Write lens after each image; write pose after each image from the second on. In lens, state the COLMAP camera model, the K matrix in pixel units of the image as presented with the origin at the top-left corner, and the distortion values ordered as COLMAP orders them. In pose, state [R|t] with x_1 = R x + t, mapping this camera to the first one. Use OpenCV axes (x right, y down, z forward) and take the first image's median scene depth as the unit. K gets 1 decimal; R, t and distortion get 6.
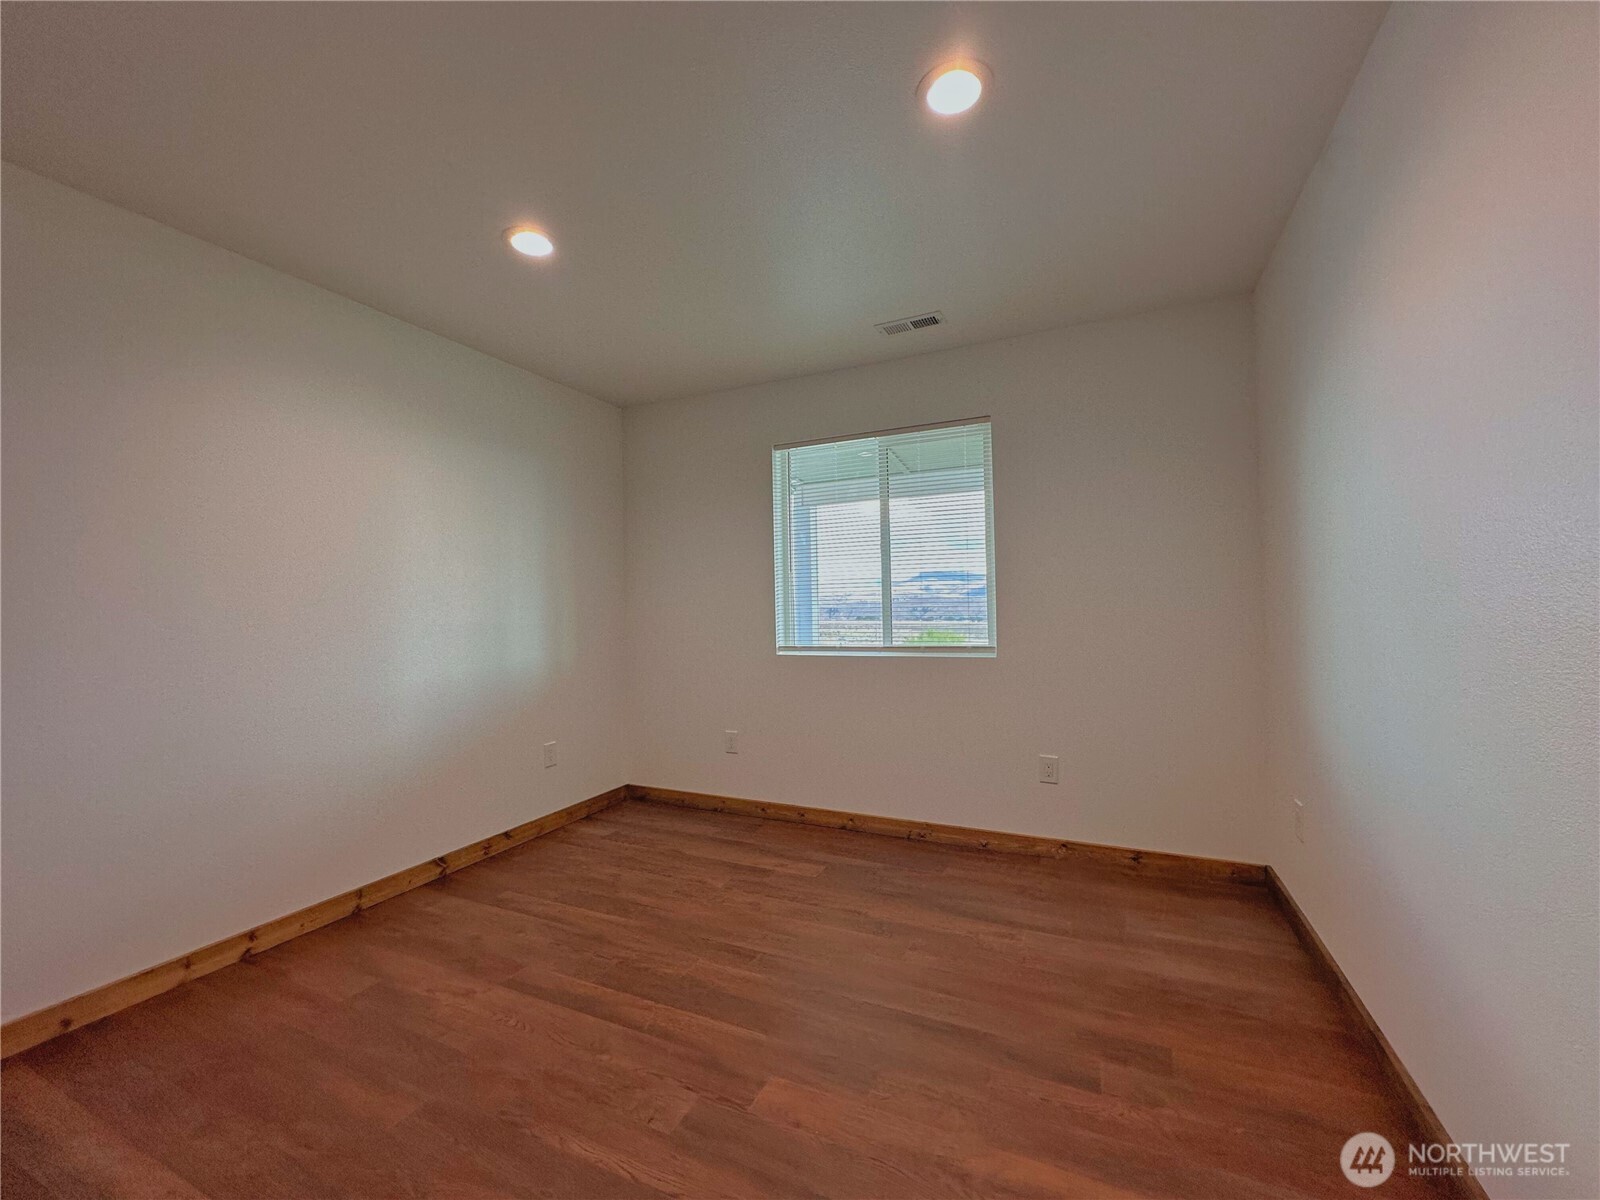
lens RADIAL K [[637.0, 0, 801.1], [0, 637.0, 596.9], [0, 0, 1]] dist [-0.002147, 0.000139]
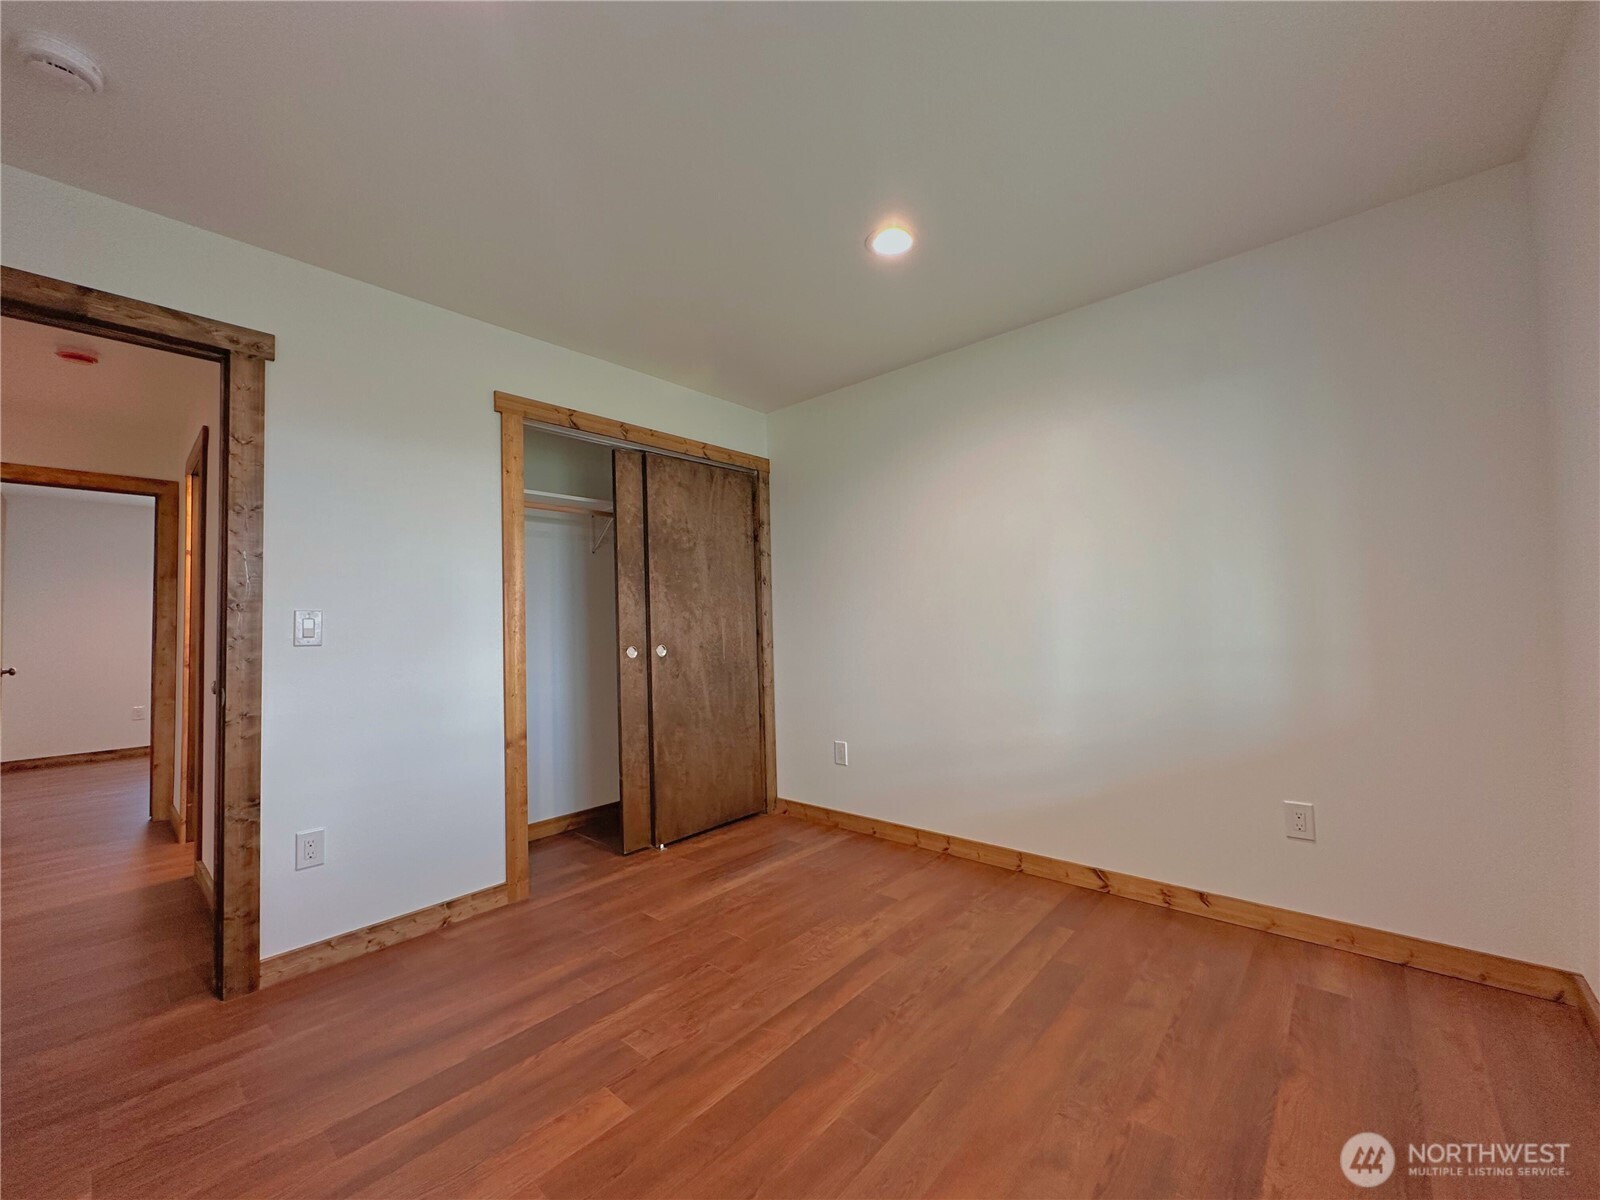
lens RADIAL K [[637.0, 0, 801.1], [0, 637.0, 596.9], [0, 0, 1]] dist [-0.002147, 0.000139]
pose [[-0.283673, -0.015988, -0.958788, 0.571694], [0.045900, 0.998489, -0.030230, 0.029872], [0.957822, -0.052584, -0.282511, 1.115657]]
